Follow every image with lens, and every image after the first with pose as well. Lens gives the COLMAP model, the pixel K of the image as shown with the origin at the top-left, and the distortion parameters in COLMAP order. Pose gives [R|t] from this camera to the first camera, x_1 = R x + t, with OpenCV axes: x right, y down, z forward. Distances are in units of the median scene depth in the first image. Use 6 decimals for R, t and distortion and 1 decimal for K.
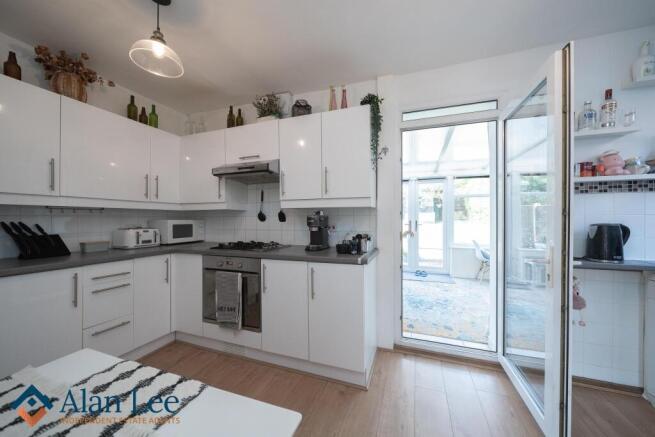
lens RADIAL K [[227.2, 0, 328.7], [0, 227.2, 219.4], [0, 0, 1]] dist [-0.001219, -0.000032]
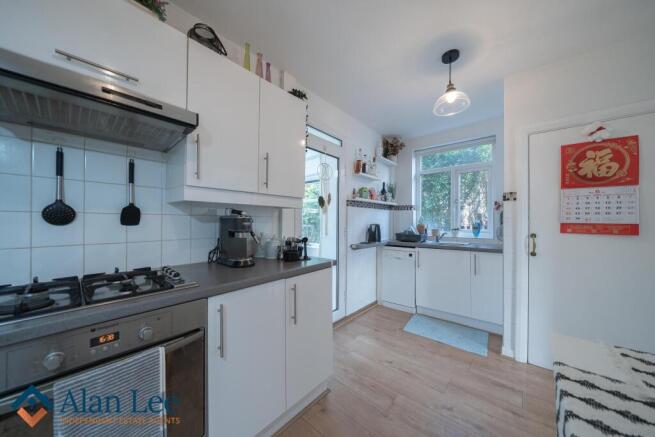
lens RADIAL K [[227.2, 0, 326.7], [0, 227.2, 221.4], [0, 0, 1]] dist [-0.001219, -0.000032]
pose [[0.355891, 0.008978, 0.934484, -0.659805], [-0.001214, 0.999957, -0.009144, 0.005586], [-0.934527, 0.002120, 0.355887, 0.542069]]
